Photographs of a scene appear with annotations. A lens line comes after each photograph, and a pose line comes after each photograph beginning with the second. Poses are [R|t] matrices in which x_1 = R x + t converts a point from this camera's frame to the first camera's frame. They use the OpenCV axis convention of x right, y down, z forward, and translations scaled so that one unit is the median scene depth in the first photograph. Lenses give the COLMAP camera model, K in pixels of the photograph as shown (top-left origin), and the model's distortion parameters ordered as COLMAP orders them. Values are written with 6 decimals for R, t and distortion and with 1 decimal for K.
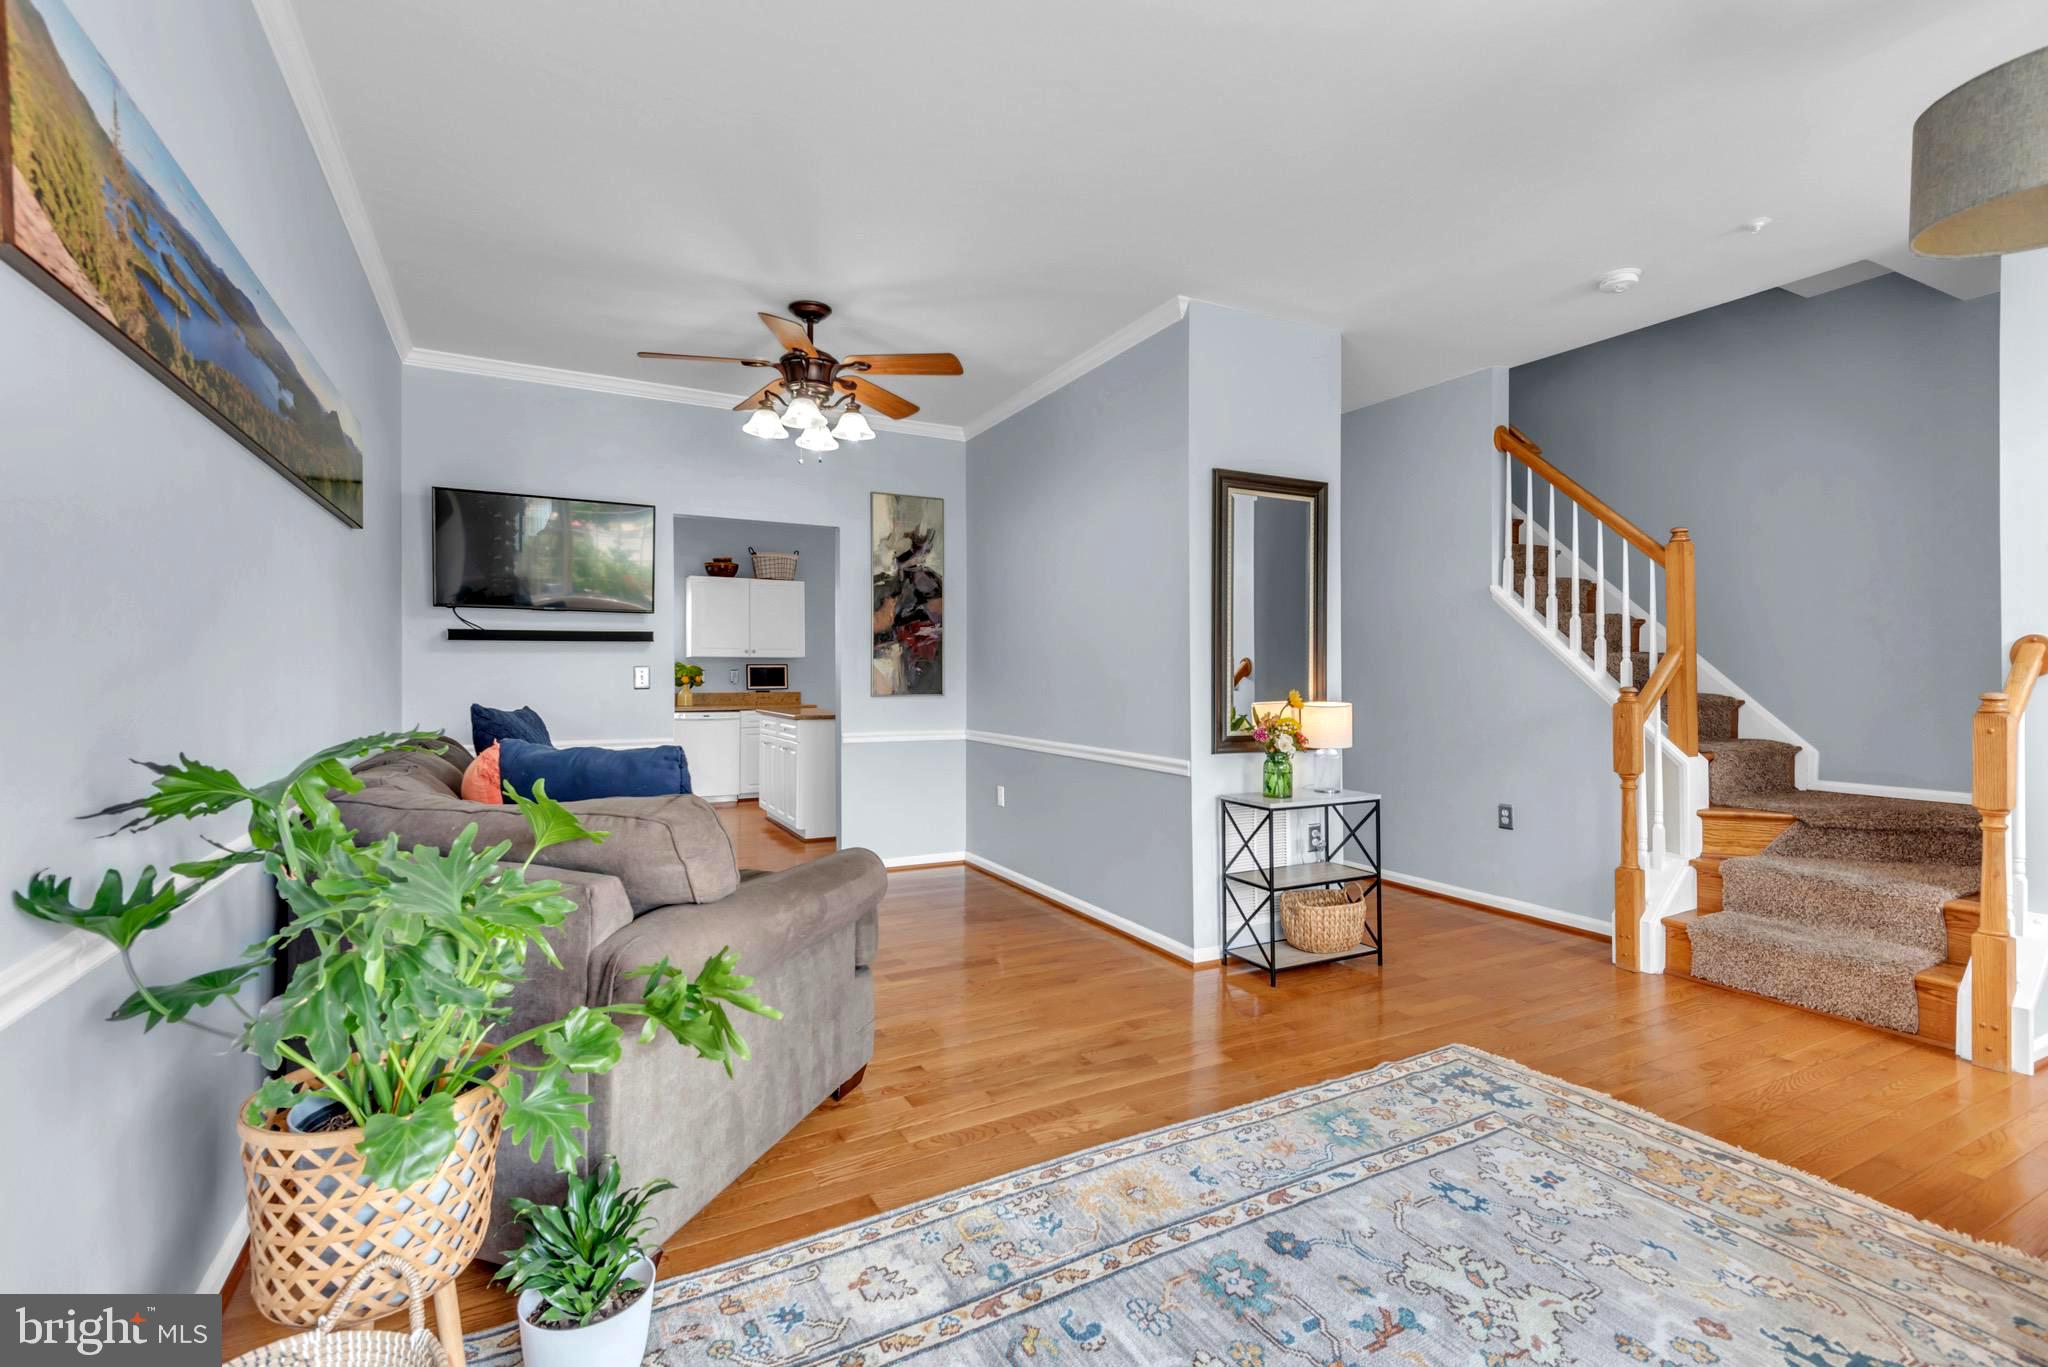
lens RADIAL K [[921.7, 0, 1022.9], [0, 921.7, 674.7], [0, 0, 1]] dist [0.028330, -0.013800]
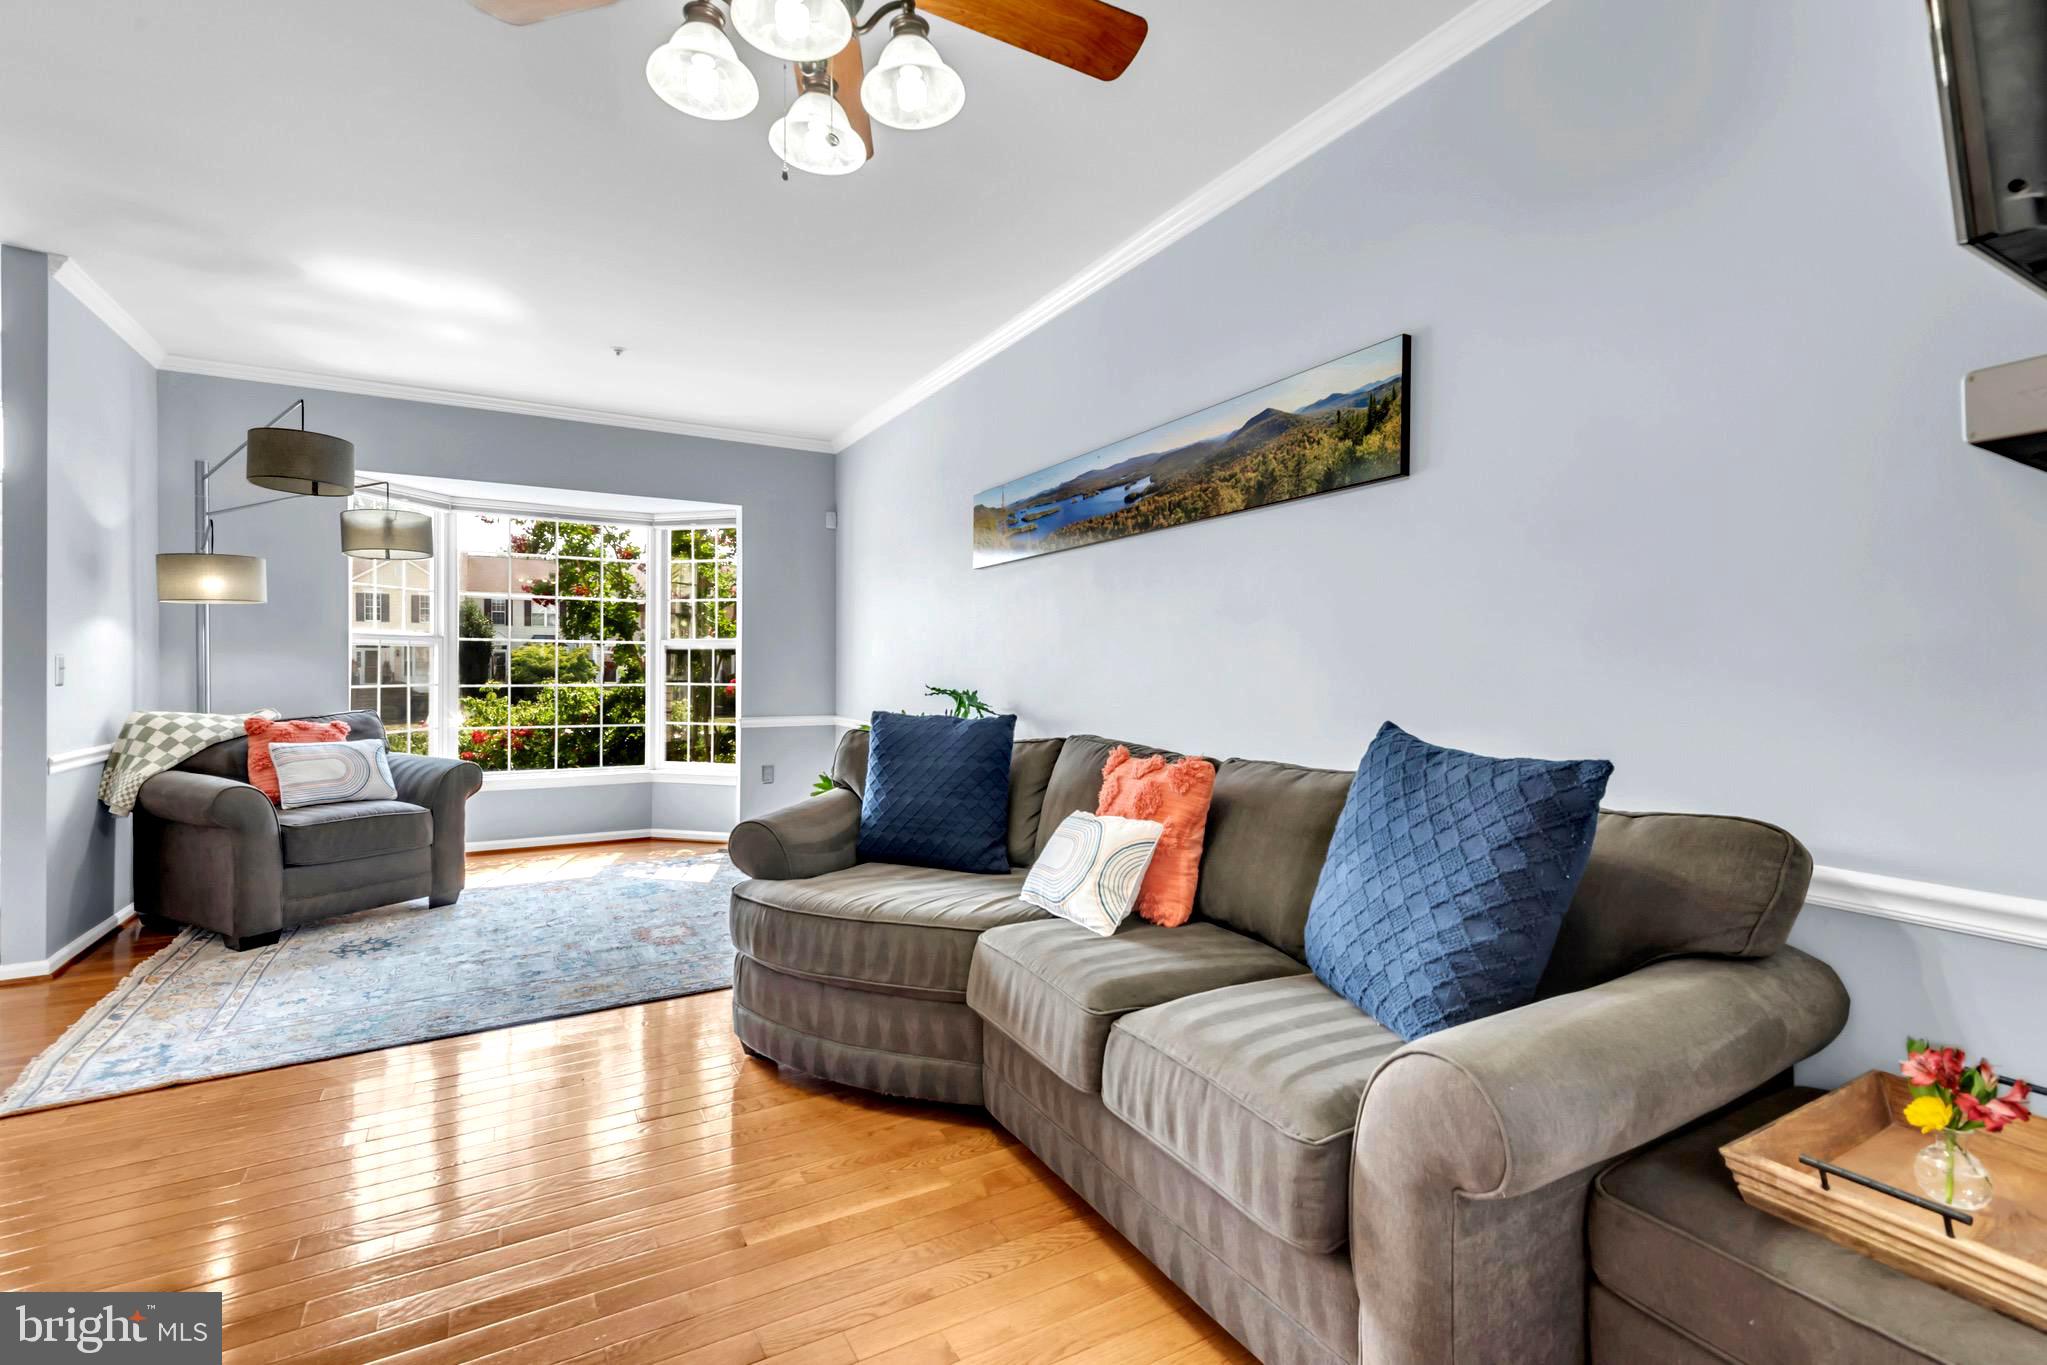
lens RADIAL K [[921.2, 0, 1026.4], [0, 921.2, 677.1], [0, 0, 1]] dist [0.028330, -0.013800]
pose [[-0.999390, -0.004187, -0.034686, -0.458533], [-0.004577, 0.999927, 0.011152, -0.002566], [0.034636, 0.011304, -0.999336, 2.064607]]
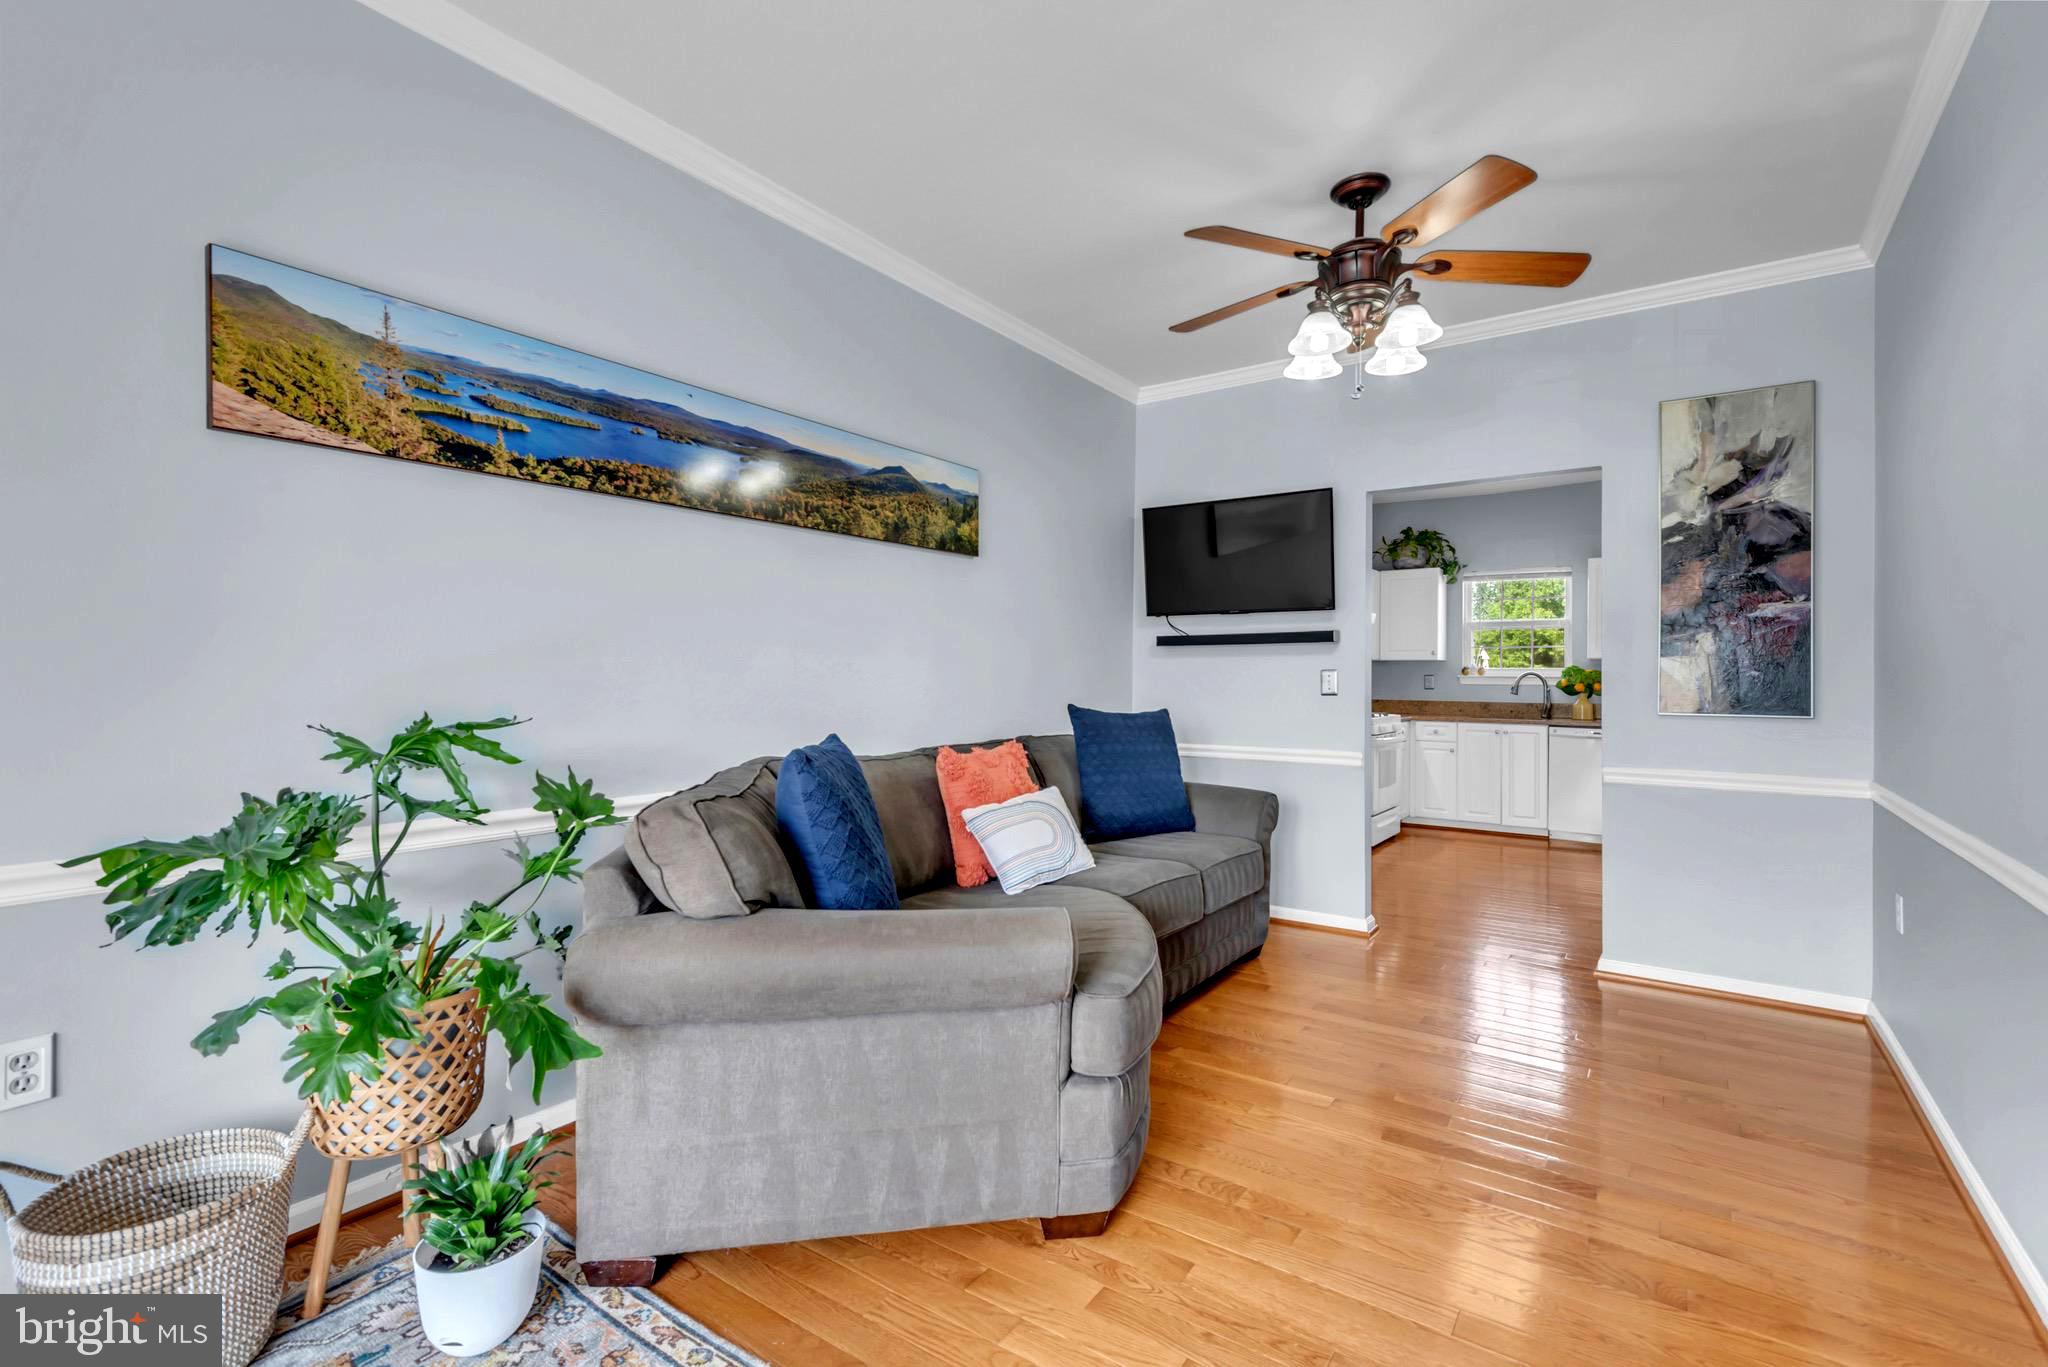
lens RADIAL K [[921.7, 0, 1016.3], [0, 921.7, 672.4], [0, 0, 1]] dist [0.028330, -0.013800]
pose [[0.450450, -0.003608, -0.892794, 0.451139], [-0.005629, 0.999960, -0.006881, 0.001702], [0.892784, 0.008125, 0.450412, 0.607736]]
